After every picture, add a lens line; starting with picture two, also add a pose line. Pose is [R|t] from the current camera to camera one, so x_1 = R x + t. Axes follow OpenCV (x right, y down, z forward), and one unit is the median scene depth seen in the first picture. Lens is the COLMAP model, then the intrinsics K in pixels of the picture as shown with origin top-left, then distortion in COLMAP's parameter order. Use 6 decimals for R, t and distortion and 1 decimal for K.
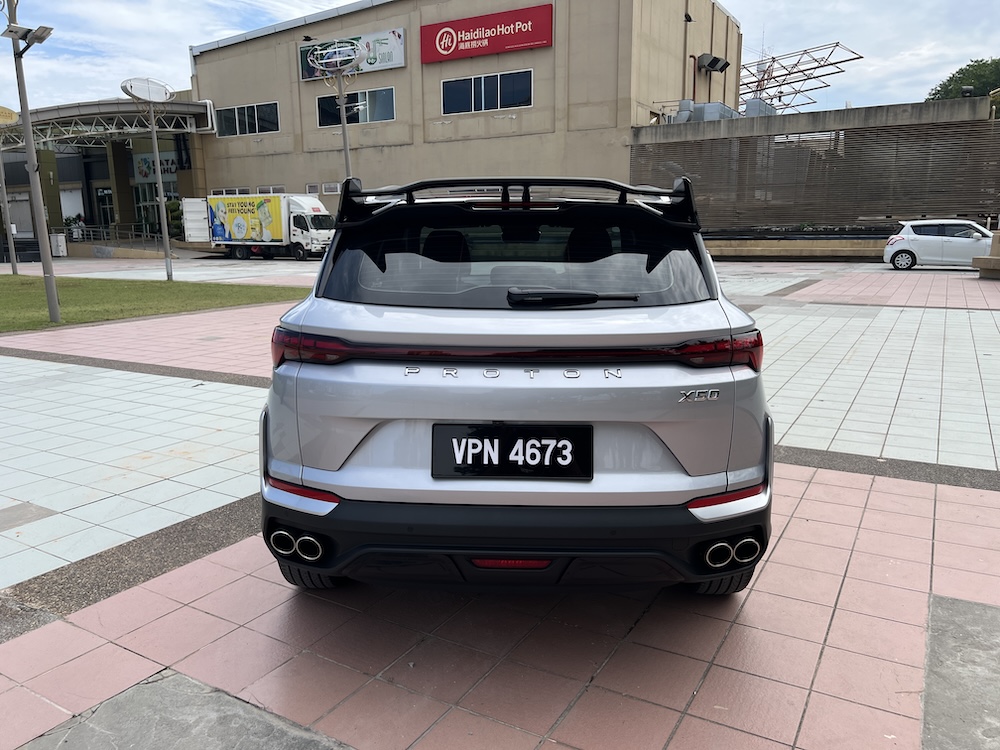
lens RADIAL K [[753.2, 0, 499.9], [0, 753.2, 376.8], [0, 0, 1]] dist [0.050535, -0.056252]
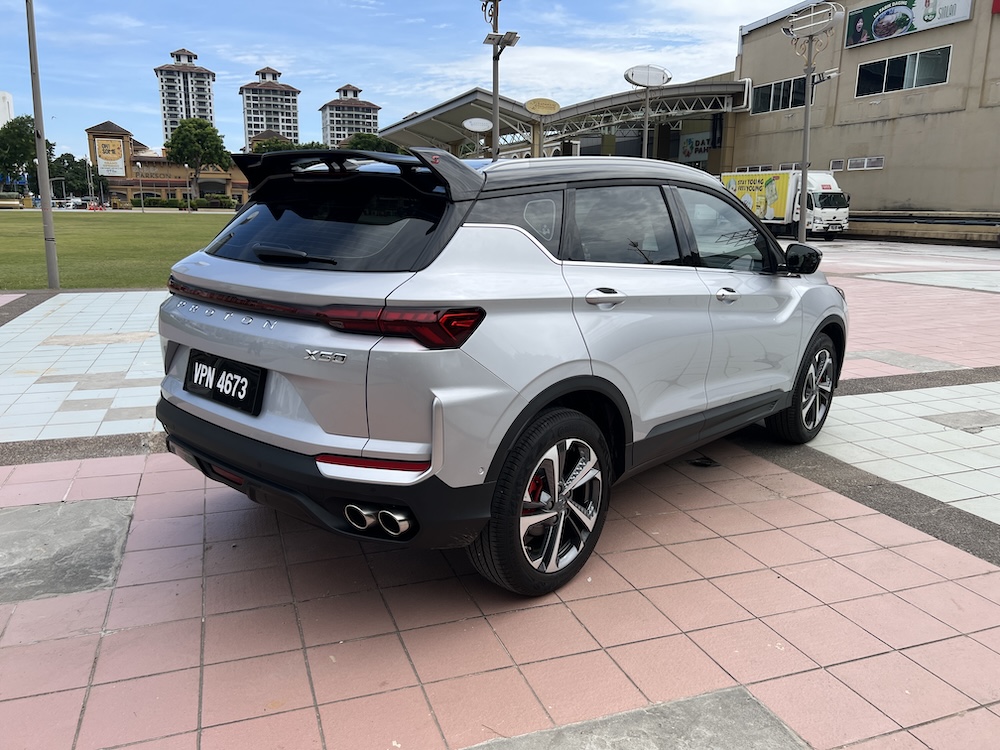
lens RADIAL K [[753.2, 0, 503.2], [0, 753.2, 373.1], [0, 0, 1]] dist [0.050535, -0.056252]
pose [[0.772024, 0.158945, -0.615399, 0.069323], [-0.144769, 0.986751, 0.073243, -0.004139], [0.618887, 0.032546, 0.784805, 0.020646]]
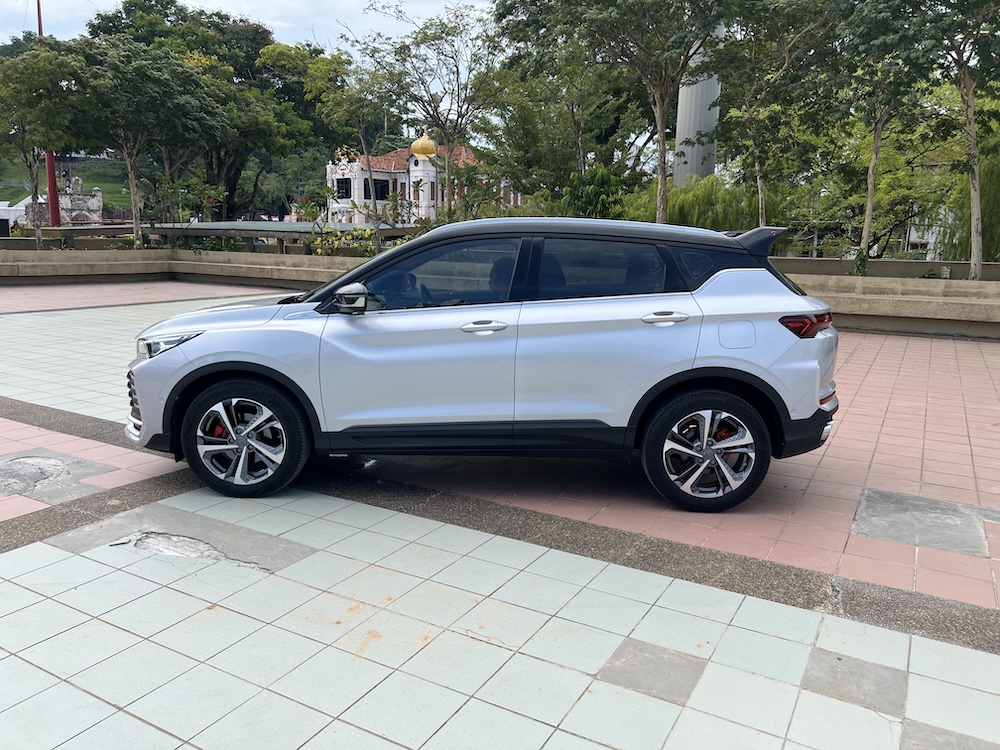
lens RADIAL K [[753.2, 0, 500.2], [0, 753.2, 368.2], [0, 0, 1]] dist [0.050535, -0.056252]
pose [[-0.004172, -0.162331, 0.986727, -0.140281], [0.172626, 0.971805, 0.160606, -0.024177], [-0.984979, 0.171005, 0.023968, 0.117223]]
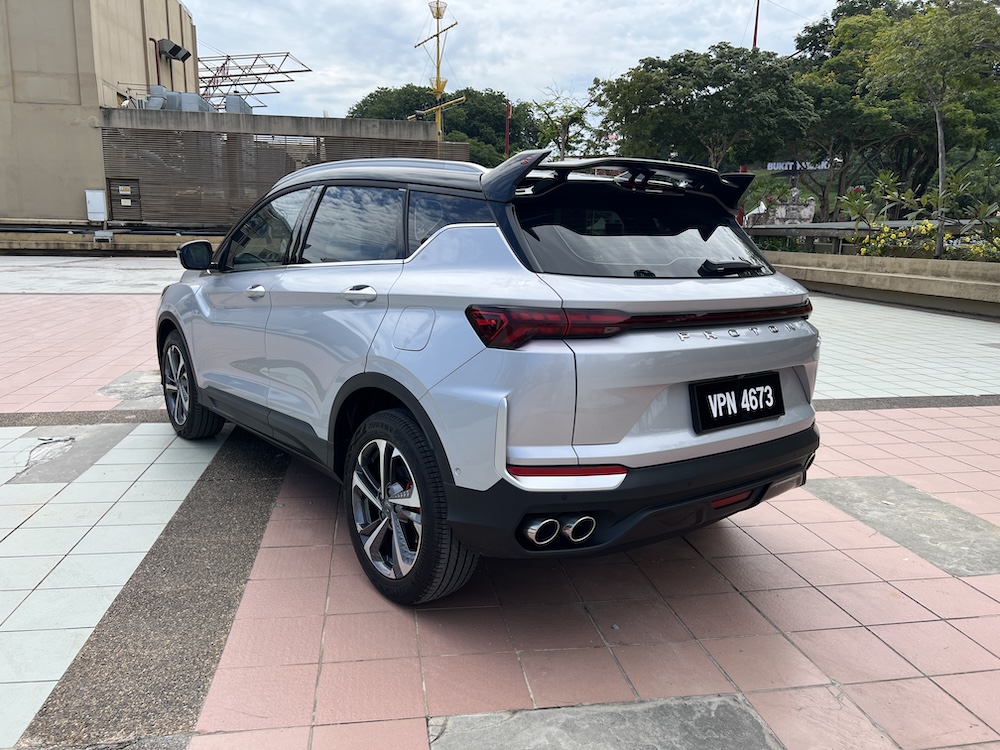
lens RADIAL K [[753.2, 0, 500.6], [0, 753.2, 373.7], [0, 0, 1]] dist [0.050535, -0.056252]
pose [[0.767058, -0.094948, 0.634513, -0.062765], [0.096512, 0.994811, 0.032191, -0.000953], [-0.634277, 0.036546, 0.772242, 0.020986]]
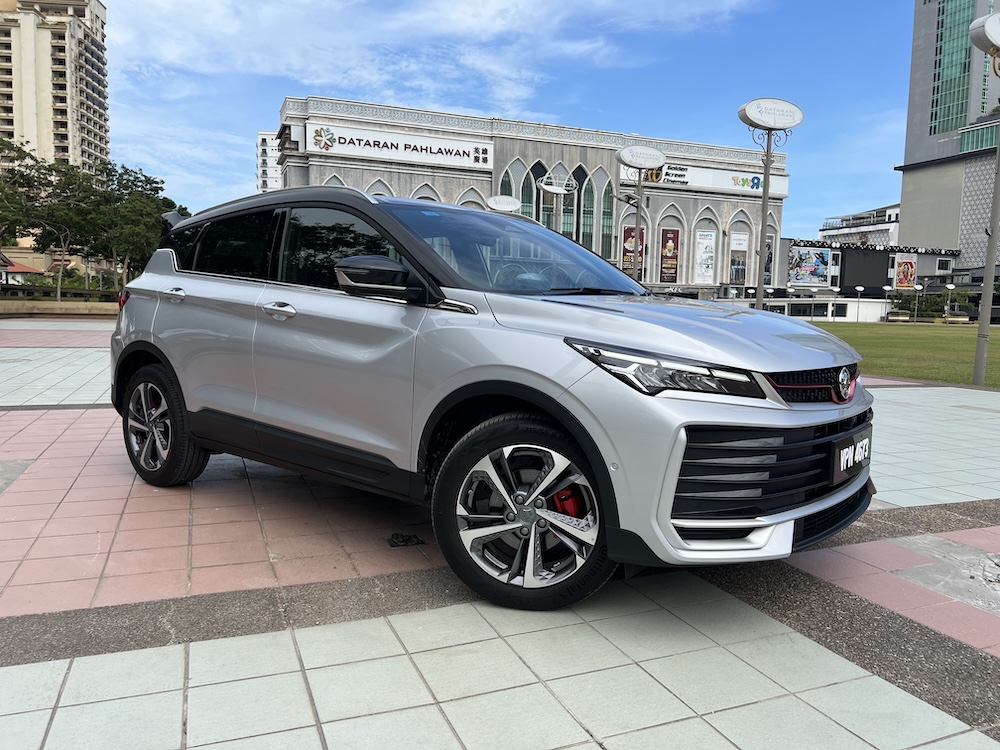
lens RADIAL K [[753.2, 0, 504.7], [0, 753.2, 385.6], [0, 0, 1]] dist [0.050535, -0.056252]
pose [[-0.615167, 0.077664, -0.784562, 0.087843], [-0.162837, 0.961162, 0.222825, -0.028578], [0.771397, 0.264831, -0.578629, 0.202175]]
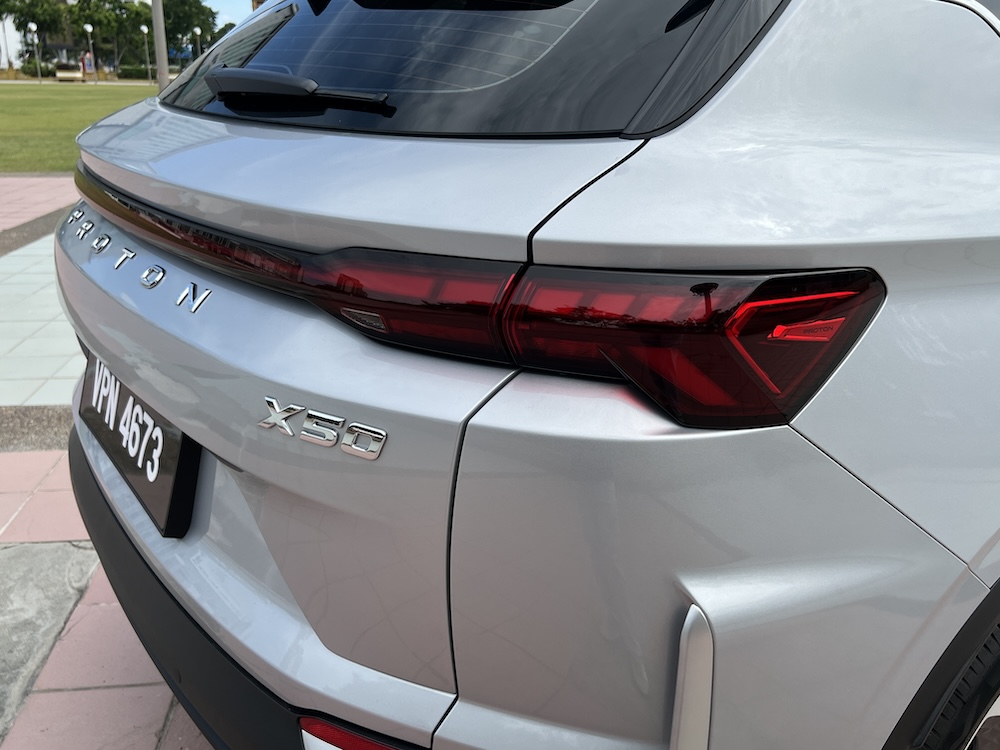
lens RADIAL K [[862.9, 0, 502.9], [0, 862.9, 365.7], [0, 0, 1]] dist [0.040259, -0.030678]
pose [[0.612561, 0.265870, -0.744367, 0.035576], [-0.169362, 0.964009, 0.204948, -0.005367], [0.772066, 0.000524, 0.635542, 0.052167]]
